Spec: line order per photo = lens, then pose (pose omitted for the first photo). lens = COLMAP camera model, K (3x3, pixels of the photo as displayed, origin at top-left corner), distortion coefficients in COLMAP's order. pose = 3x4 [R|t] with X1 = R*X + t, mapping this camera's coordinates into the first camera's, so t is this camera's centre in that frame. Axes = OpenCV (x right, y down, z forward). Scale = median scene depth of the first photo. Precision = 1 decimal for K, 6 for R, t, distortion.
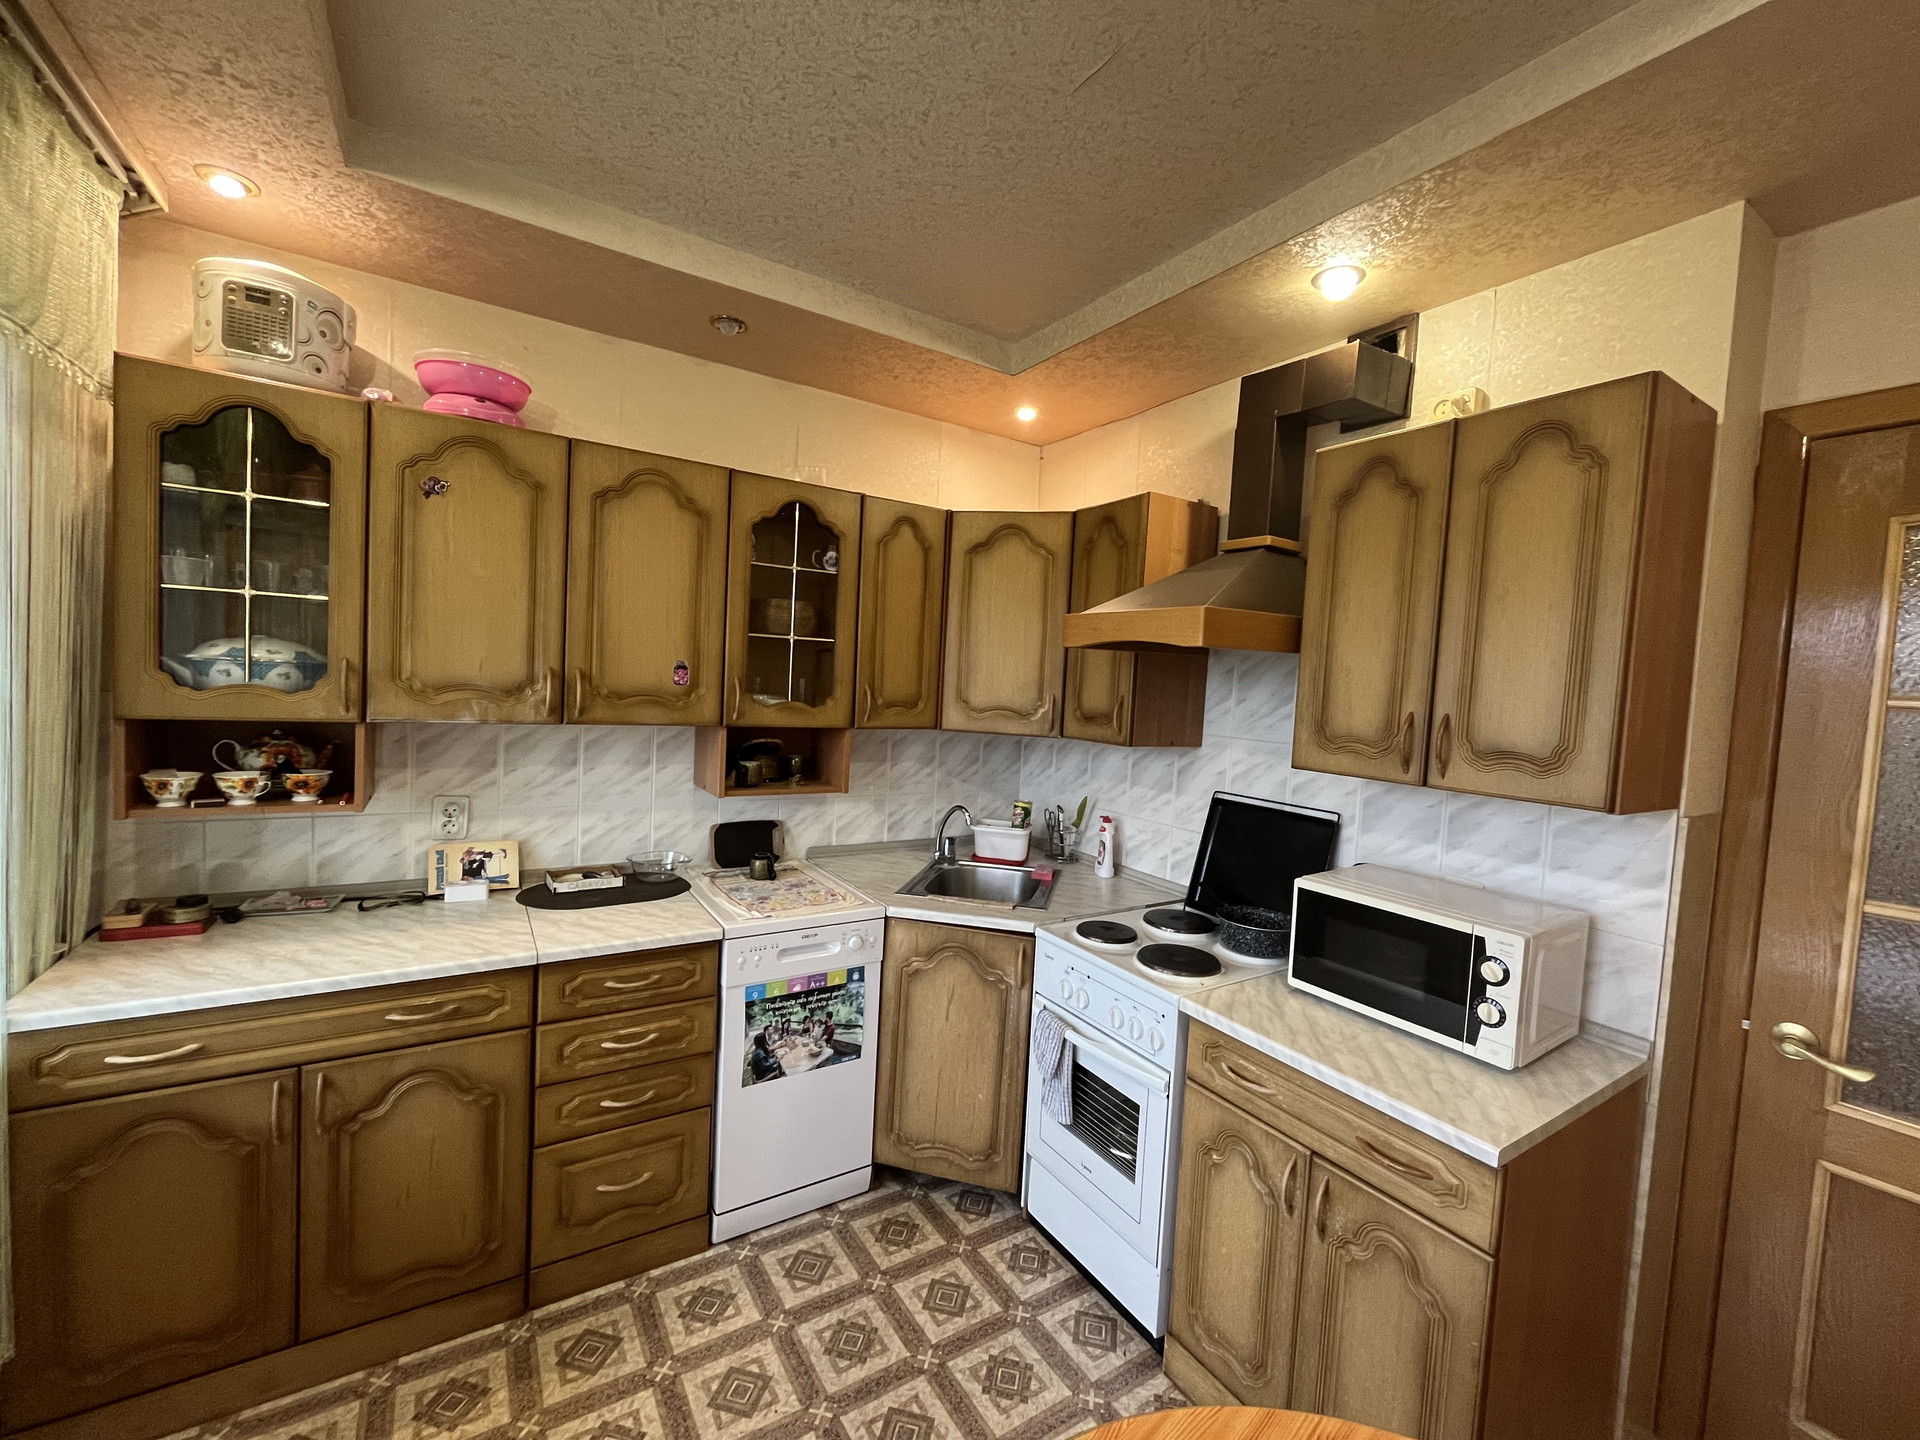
lens RADIAL K [[777.6, 0, 958.4], [0, 777.6, 720.1], [0, 0, 1]] dist [-0.006094, 0.000417]
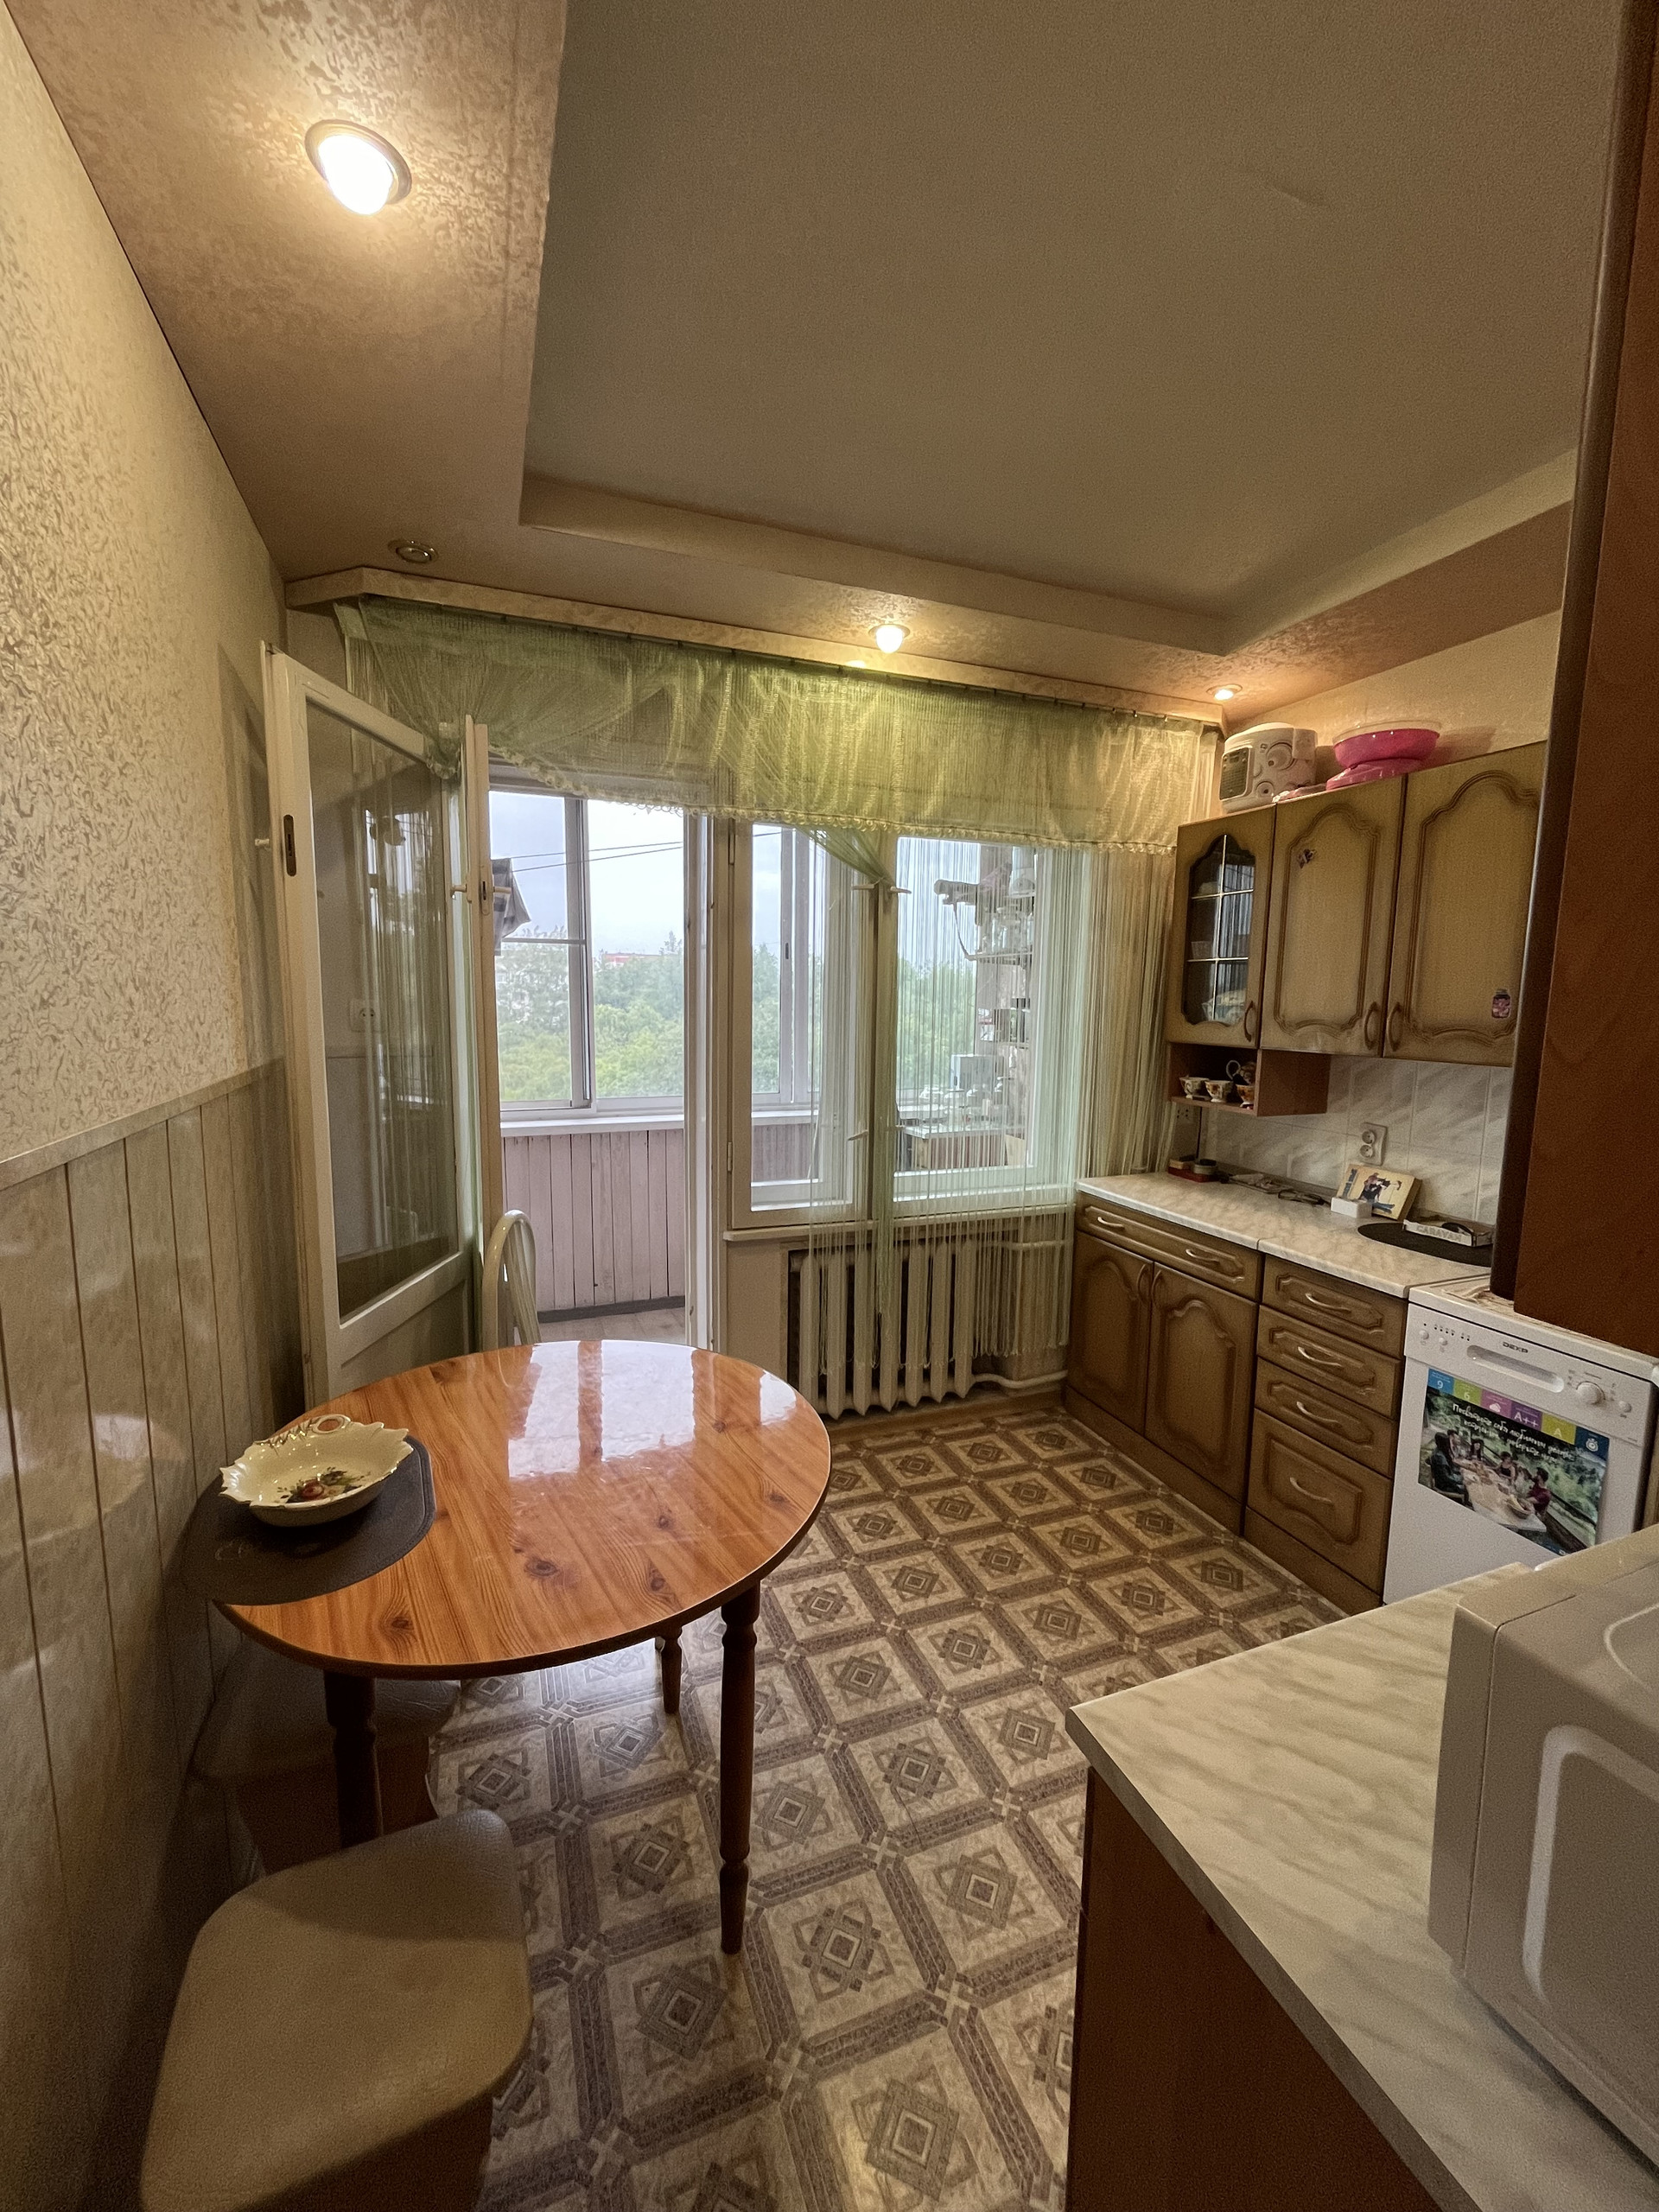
lens RADIAL K [[895.9, 0, 829.2], [0, 895.9, 1102.5], [0, 0, 1]] dist [-0.006094, 0.000417]
pose [[-0.200961, 0.063200, -0.977558, 0.808735], [-0.070495, 0.994396, 0.078780, 0.023126], [0.977059, 0.084744, -0.195380, 0.529639]]
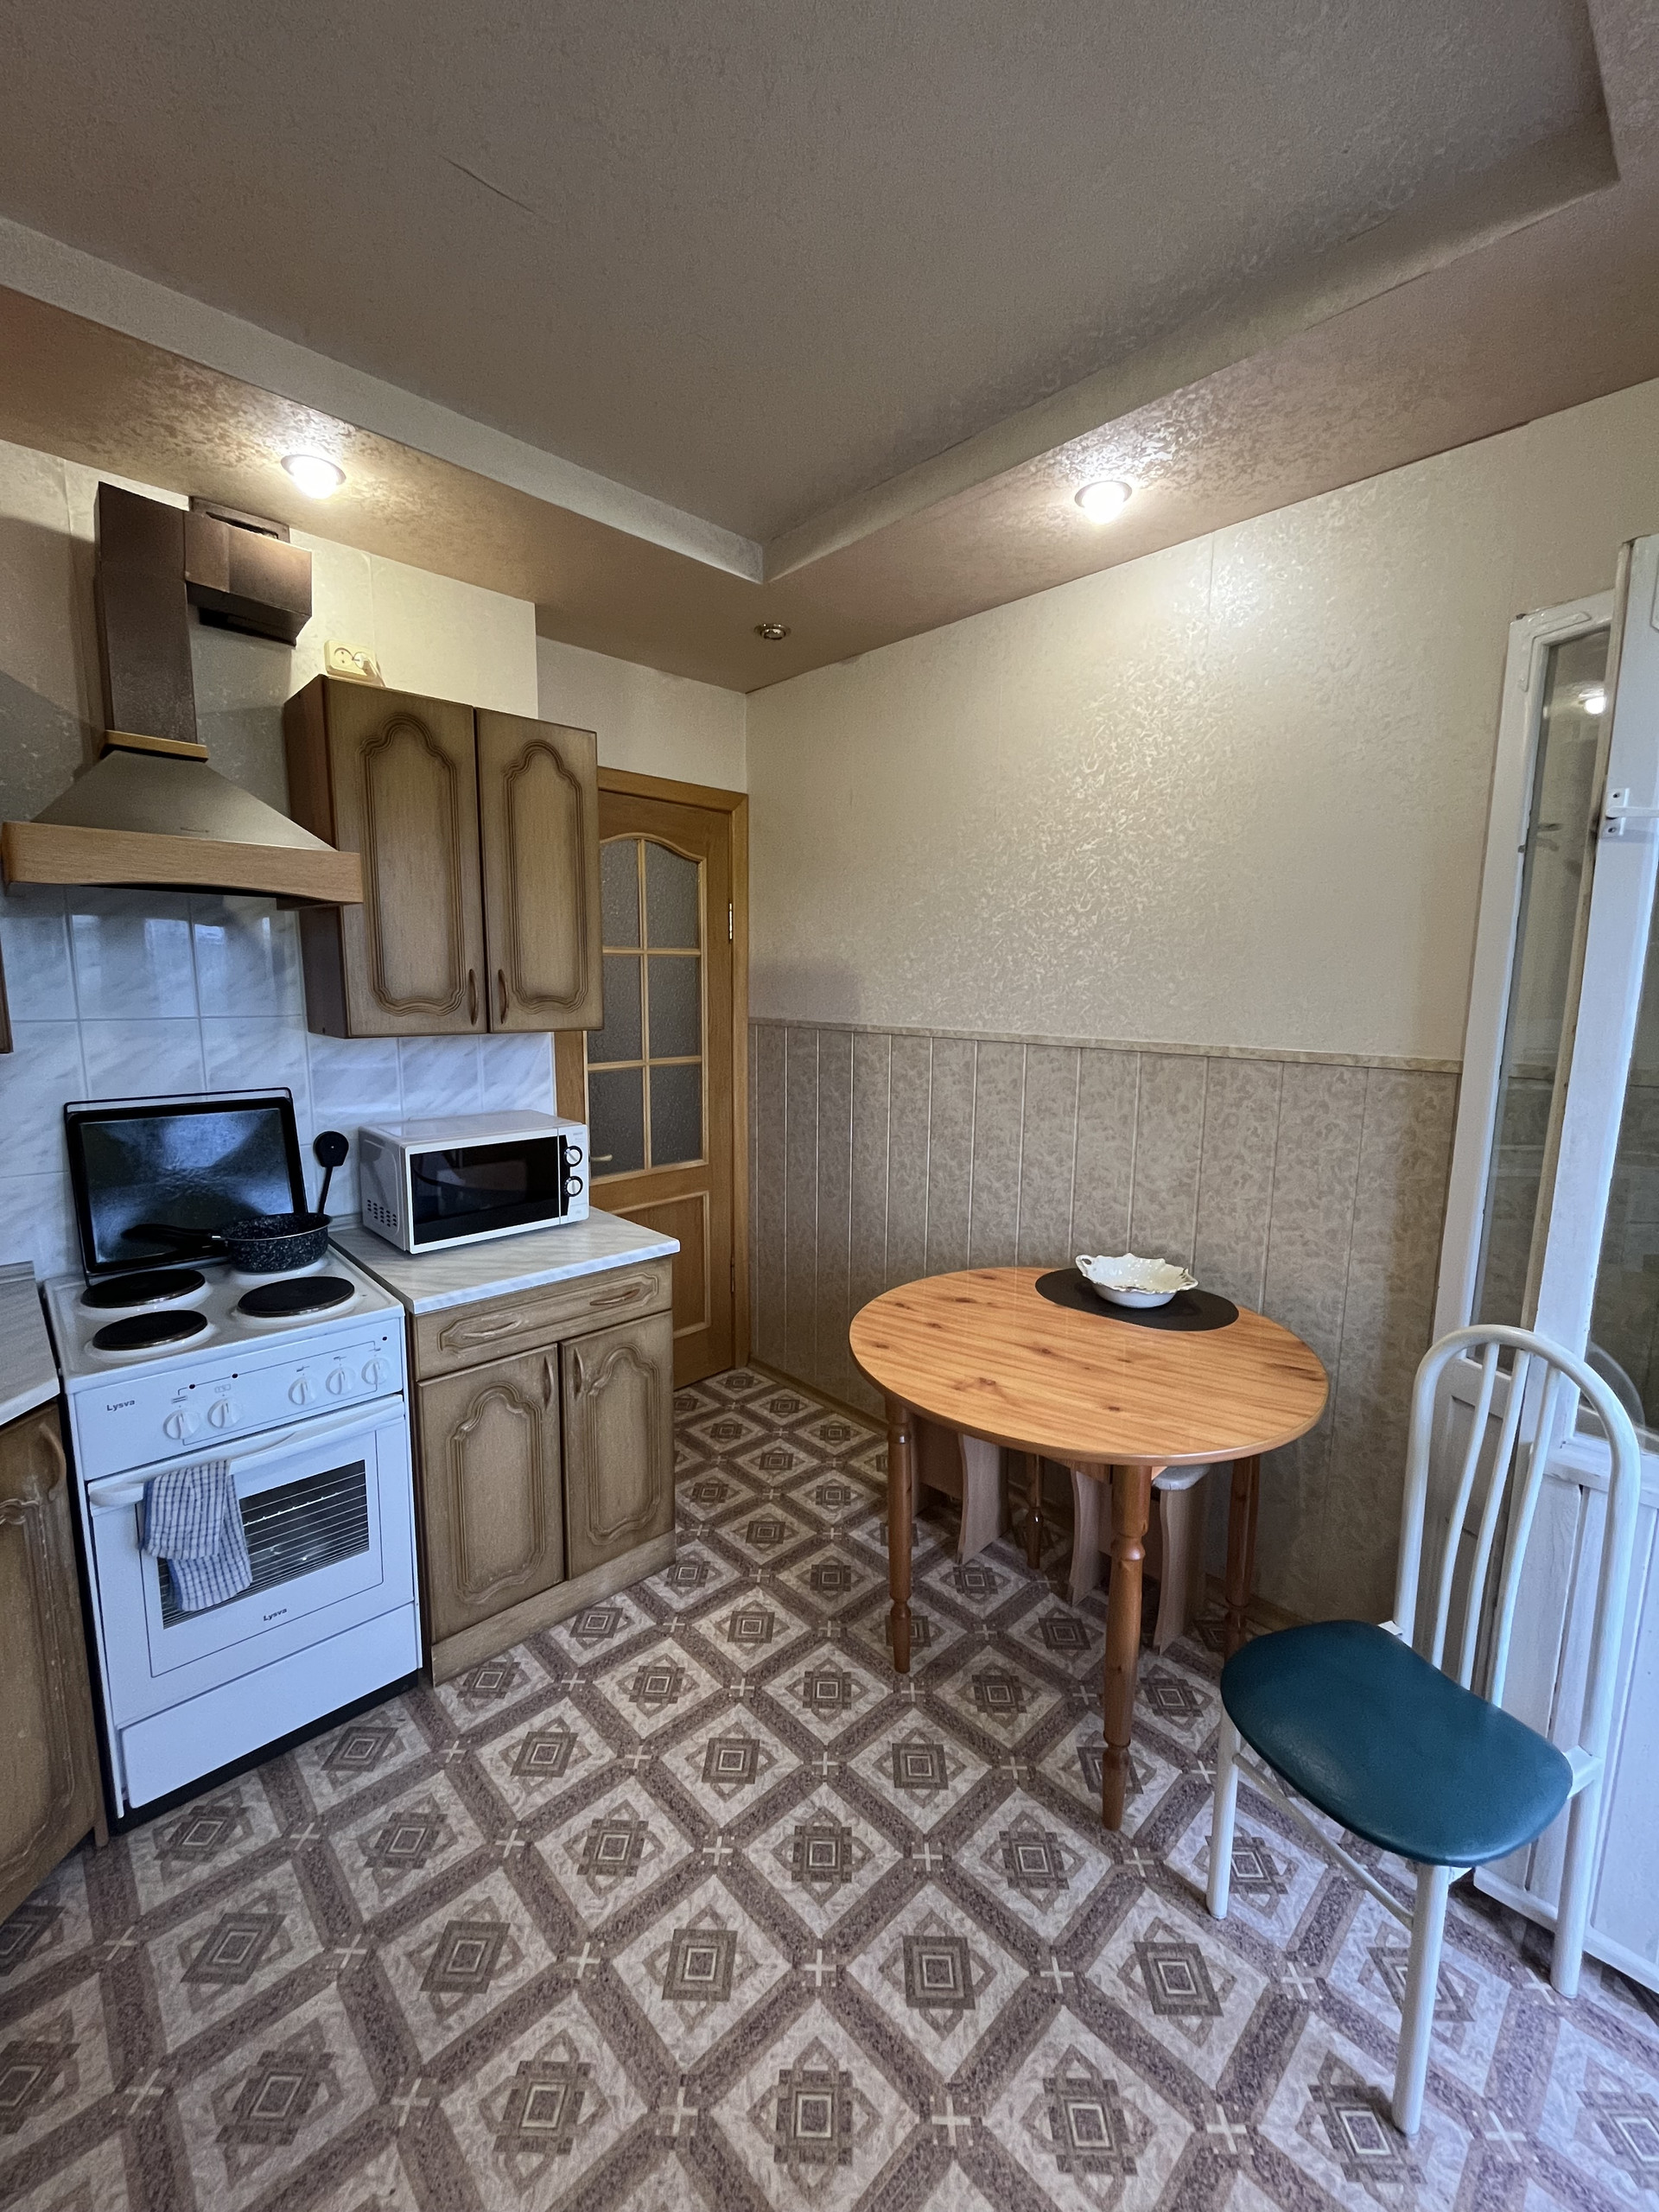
lens RADIAL K [[895.9, 0, 832.5], [0, 895.9, 1102.7], [0, 0, 1]] dist [-0.006094, 0.000417]
pose [[-0.194715, -0.197858, 0.960697, -0.641595], [0.027487, 0.977958, 0.206984, -0.060324], [-0.980475, 0.066710, -0.184984, 0.586983]]
